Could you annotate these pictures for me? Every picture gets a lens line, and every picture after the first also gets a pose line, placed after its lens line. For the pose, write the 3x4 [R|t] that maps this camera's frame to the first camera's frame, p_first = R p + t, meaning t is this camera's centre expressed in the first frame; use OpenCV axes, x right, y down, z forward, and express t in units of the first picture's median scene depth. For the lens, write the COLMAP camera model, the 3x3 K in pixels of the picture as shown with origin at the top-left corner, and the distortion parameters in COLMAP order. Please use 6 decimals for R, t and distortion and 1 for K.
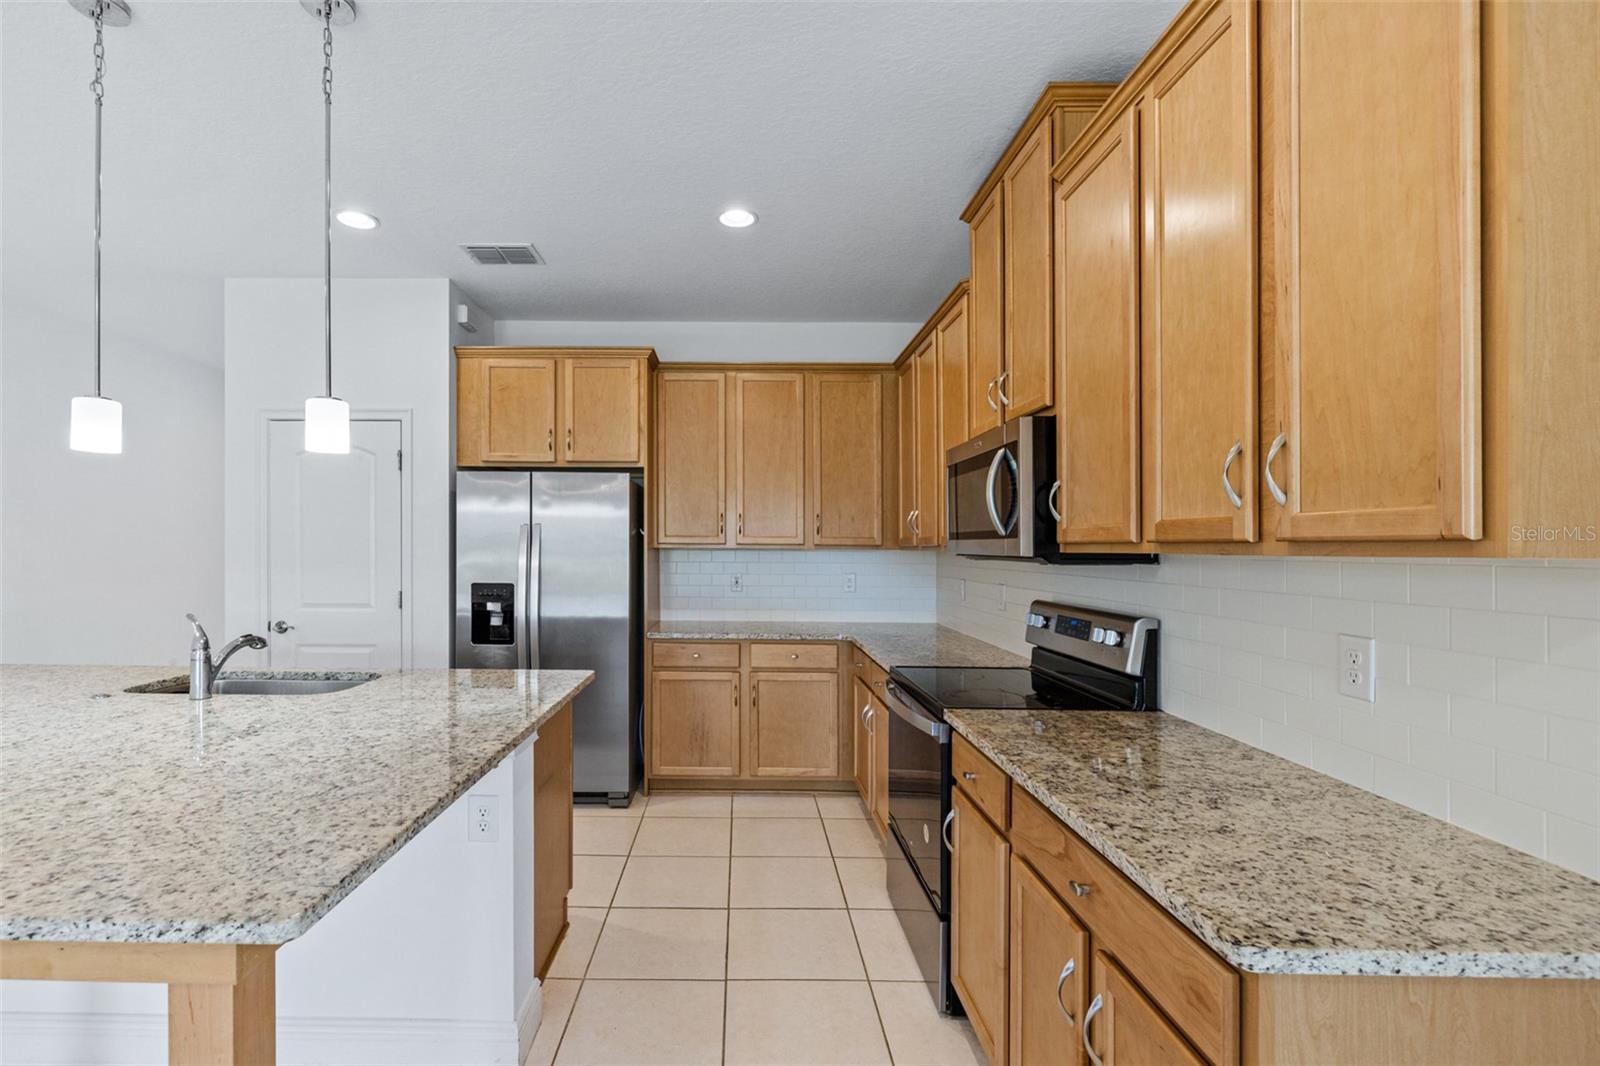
lens RADIAL K [[690.5, 0, 741.7], [0, 690.5, 543.9], [0, 0, 1]] dist [-0.002100, -0.000074]
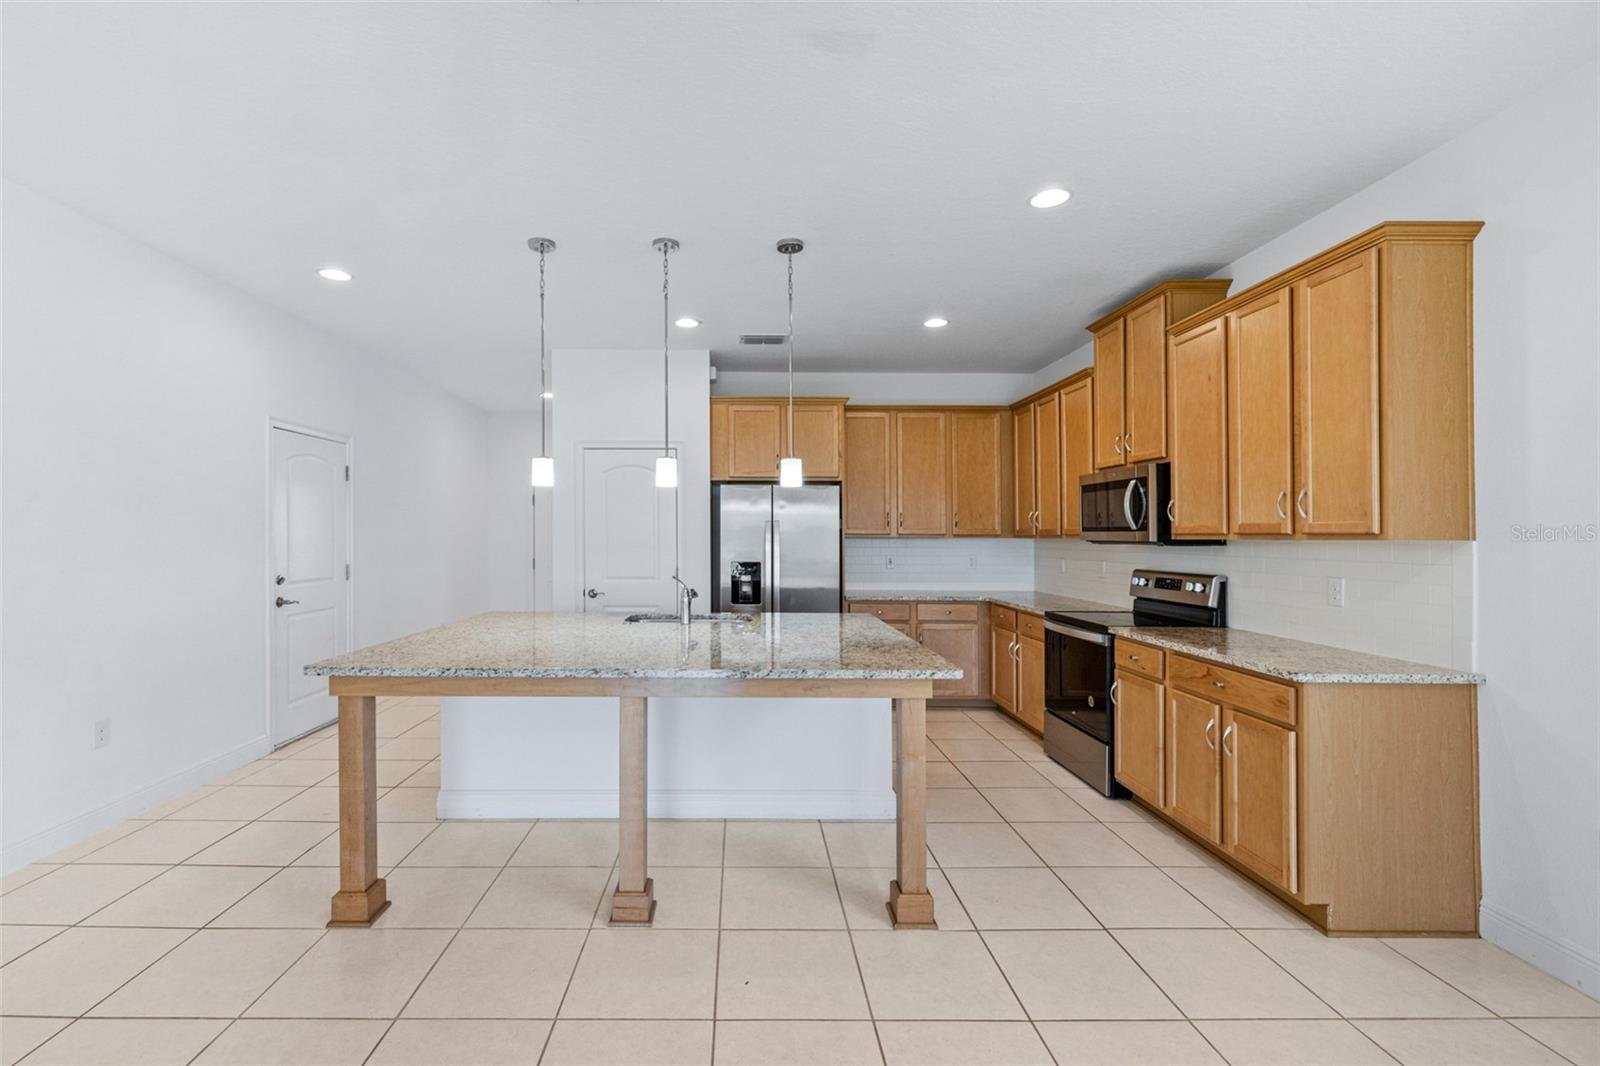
lens RADIAL K [[690.5, 0, 737.9], [0, 690.5, 530.0], [0, 0, 1]] dist [-0.002100, -0.000074]
pose [[0.999854, -0.002632, 0.016910, -0.420583], [0.002693, 0.999990, -0.003591, -0.004978], [-0.016900, 0.003636, 0.999851, -0.466690]]
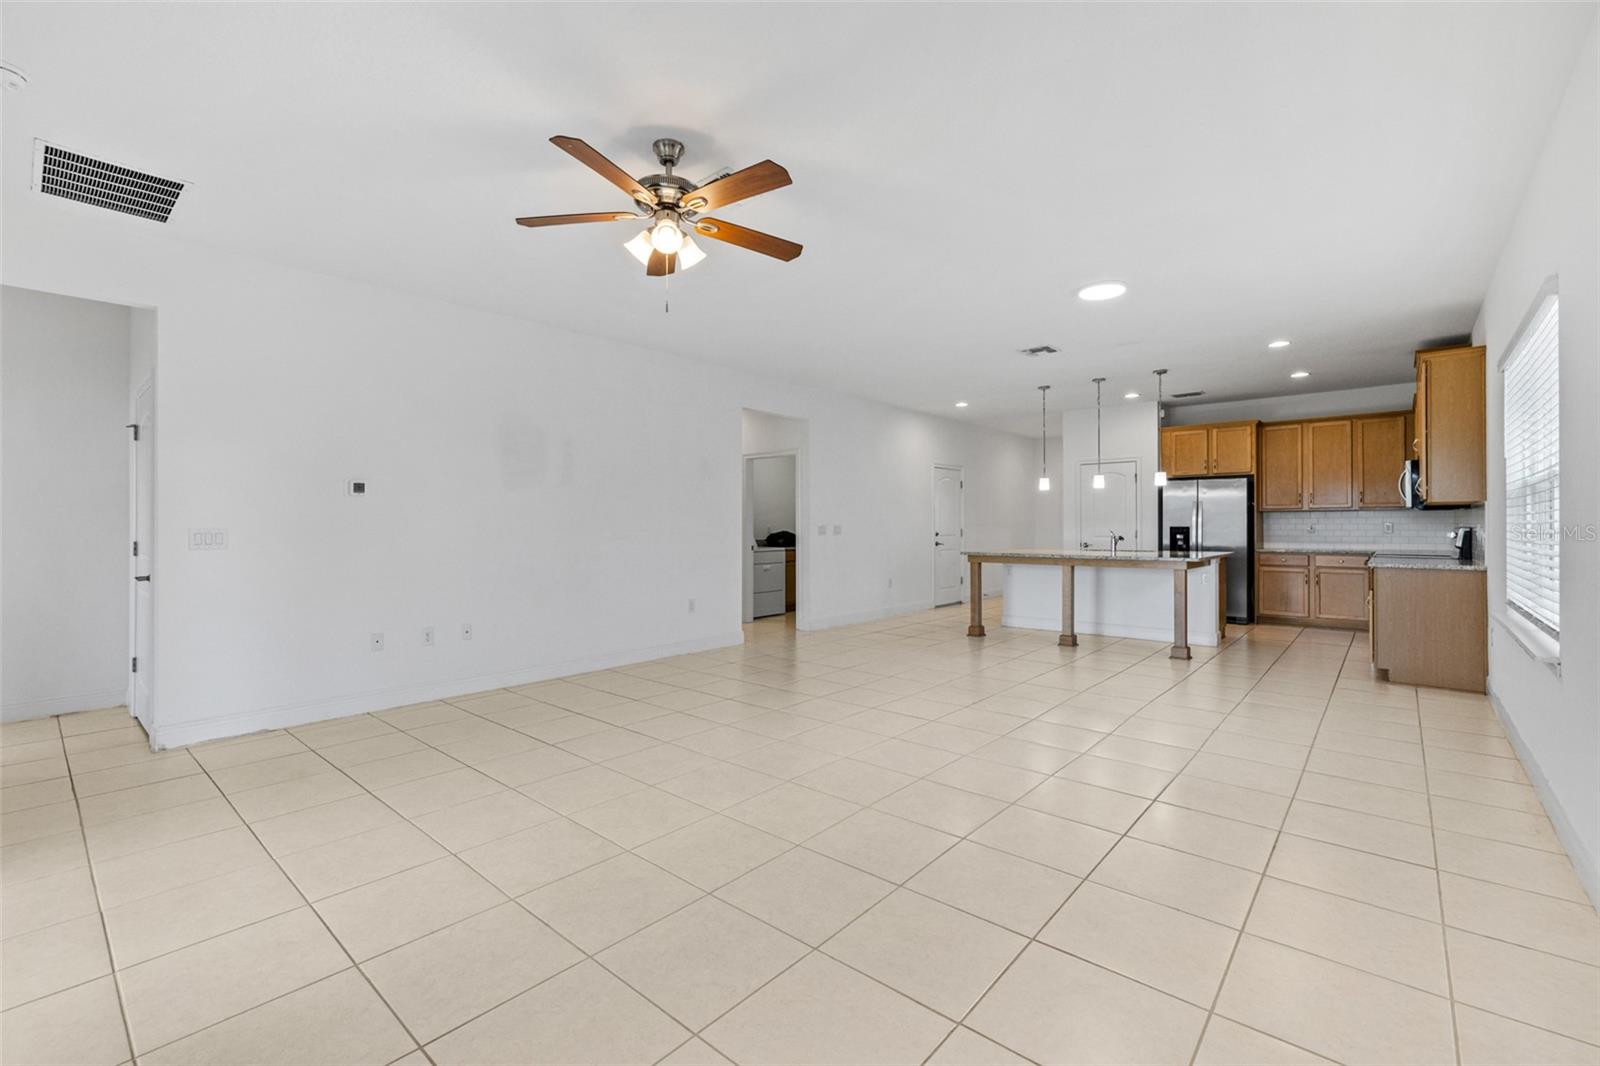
lens RADIAL K [[690.5, 0, 783.6], [0, 690.5, 538.0], [0, 0, 1]] dist [-0.002100, -0.000074]
pose [[0.757343, 0.001232, -0.653016, 0.173565], [0.012318, 0.999793, 0.016172, 0.041714], [0.652901, -0.020292, 0.757172, -1.816956]]
